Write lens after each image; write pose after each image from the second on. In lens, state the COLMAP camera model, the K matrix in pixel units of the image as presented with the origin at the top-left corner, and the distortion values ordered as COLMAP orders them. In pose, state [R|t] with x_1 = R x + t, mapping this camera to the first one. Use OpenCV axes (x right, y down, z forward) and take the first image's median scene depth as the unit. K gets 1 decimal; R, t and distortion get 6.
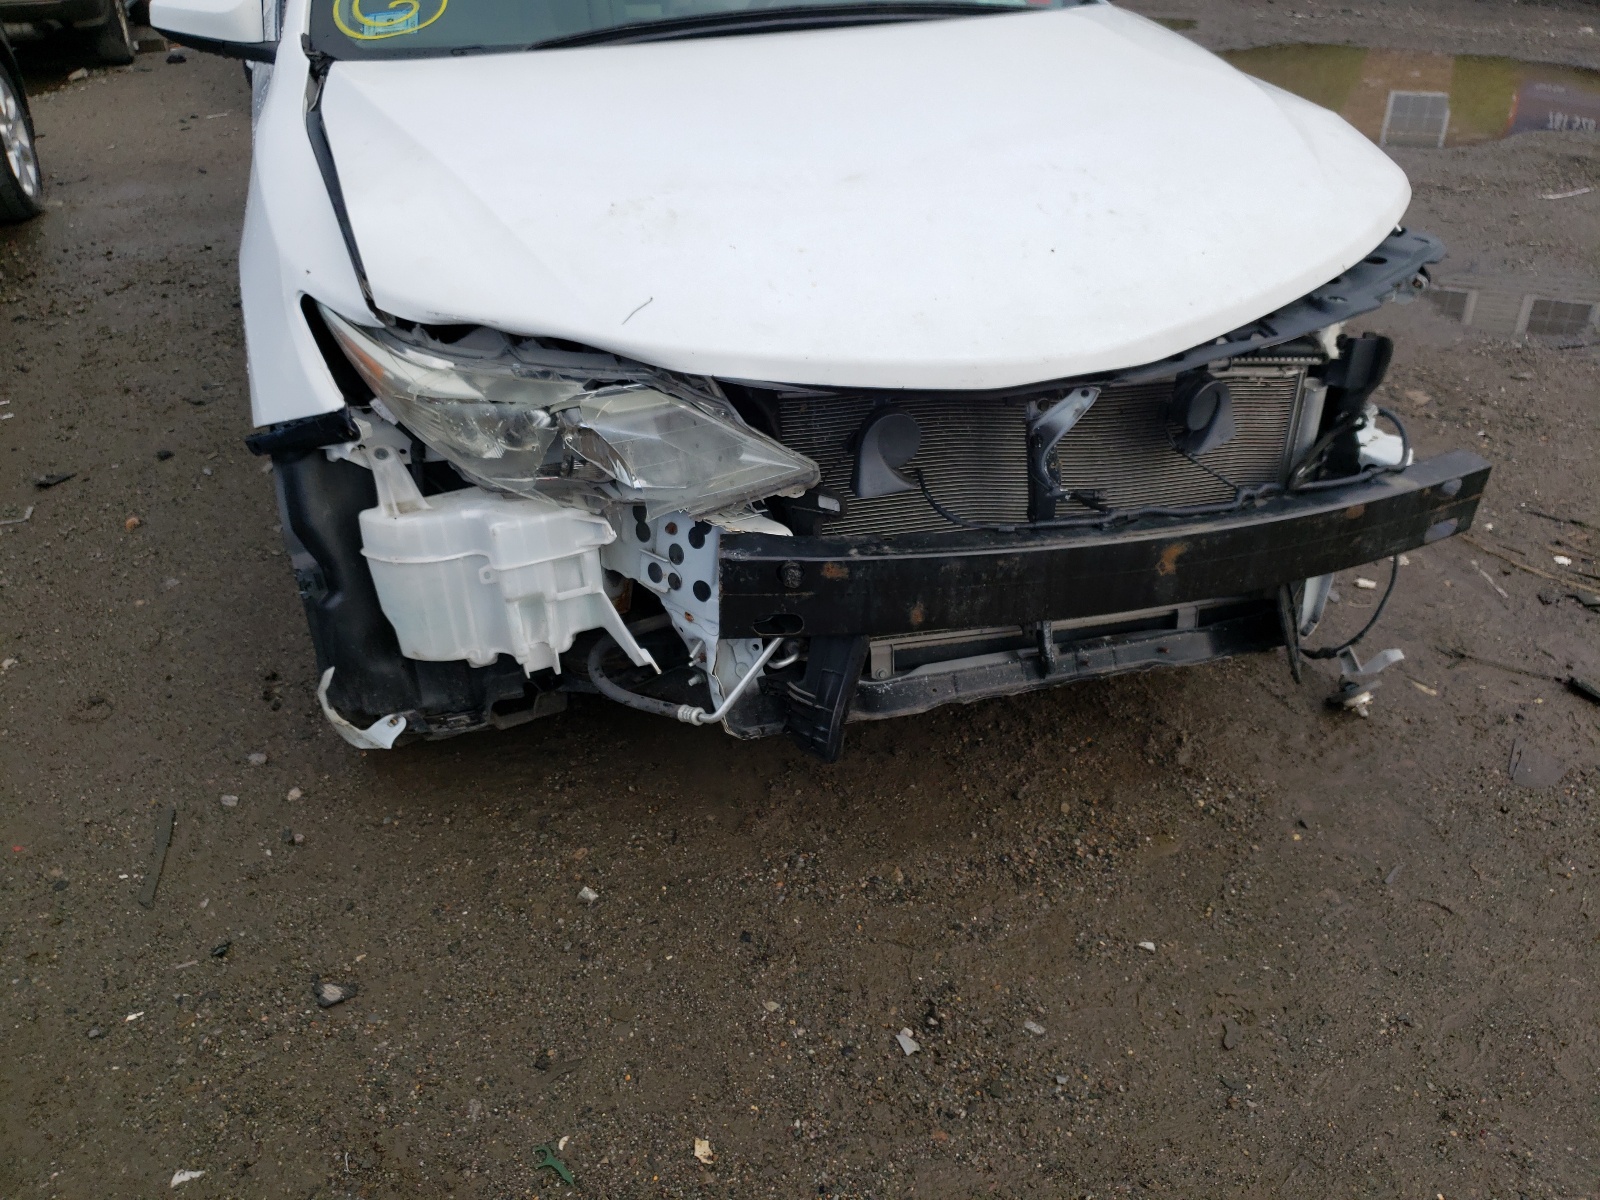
lens RADIAL K [[1316.7, 0, 797.9], [0, 1316.7, 574.5], [0, 0, 1]] dist [0.157645, -0.479381]
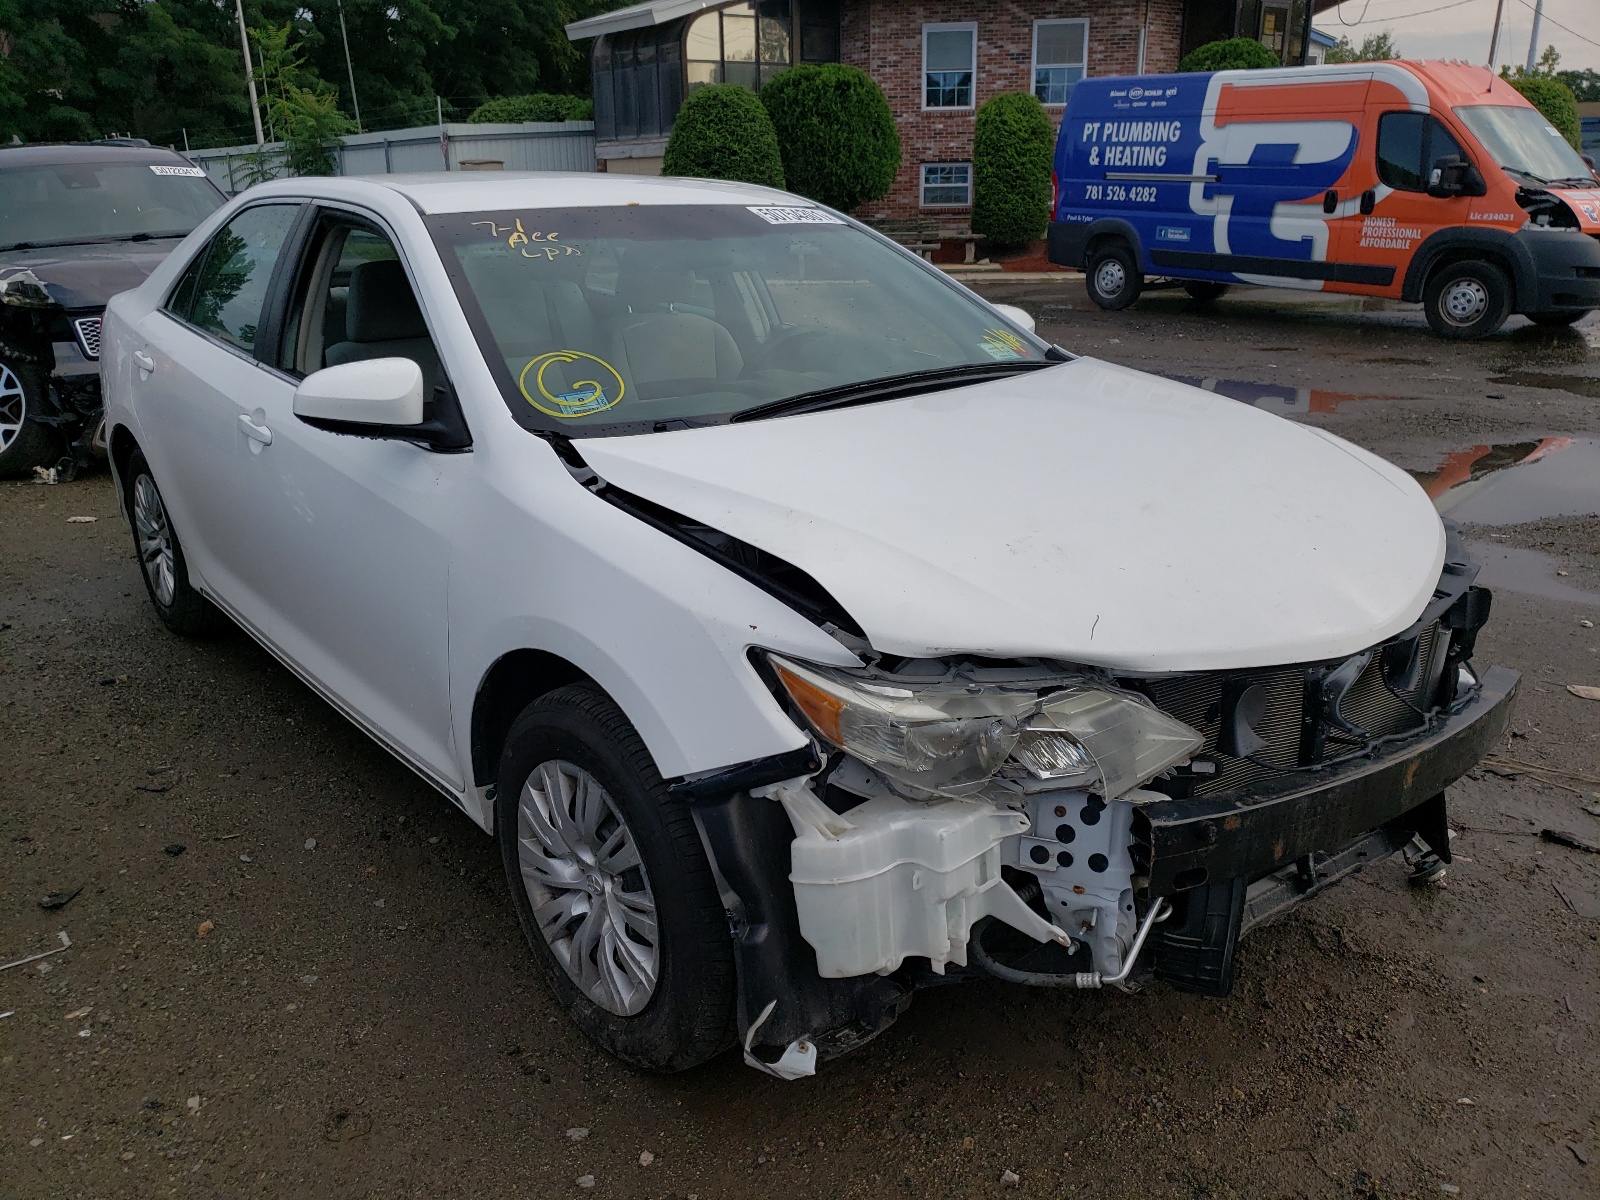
lens RADIAL K [[1316.7, 0, 797.9], [0, 1316.7, 574.5], [0, 0, 1]] dist [0.157645, -0.479381]
pose [[0.936927, -0.095398, 0.336255, -0.660687], [0.167446, 0.966958, -0.192232, -0.049099], [-0.306806, 0.236412, 0.921943, -0.034559]]
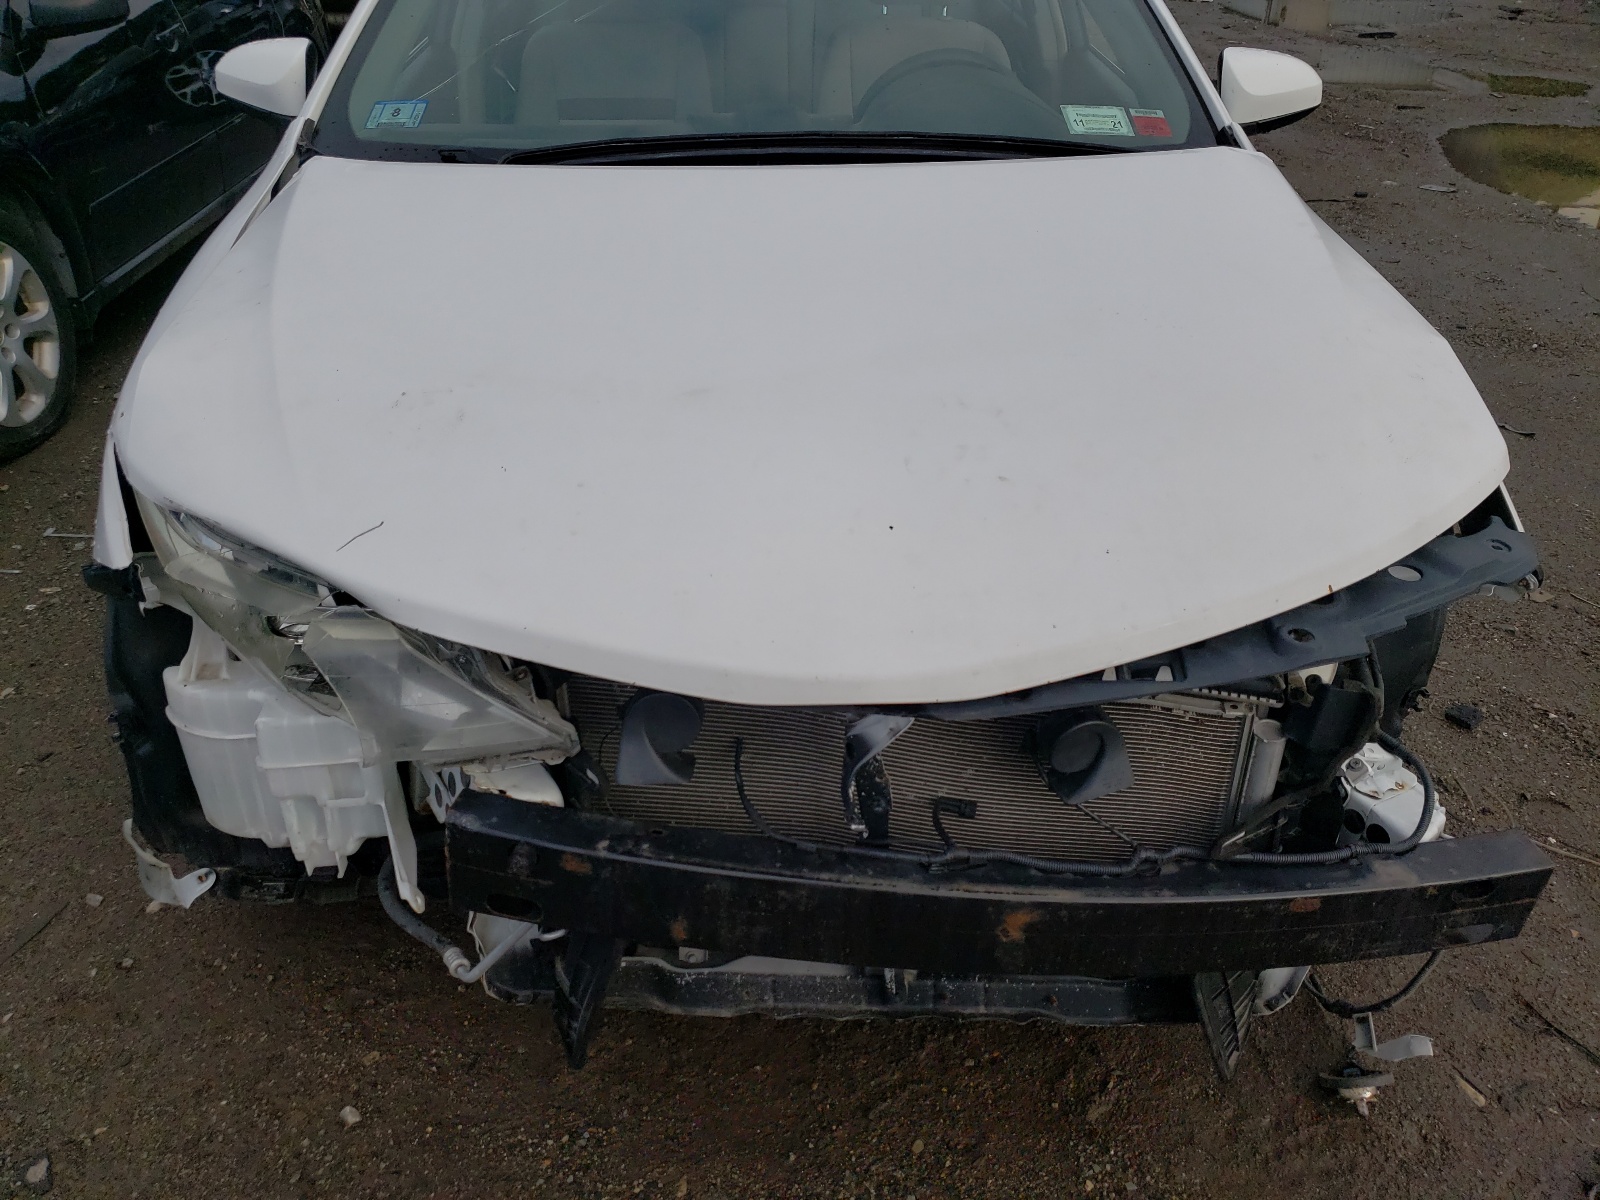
lens RADIAL K [[1290.8, 0, 774.5], [0, 1290.8, 592.4], [0, 0, 1]] dist [0.001858, 0.049566]
pose [[0.953410, 0.170511, -0.248869, 0.293590], [-0.165718, 0.985352, 0.040247, -0.205541], [0.252086, 0.002871, 0.967701, 0.229646]]
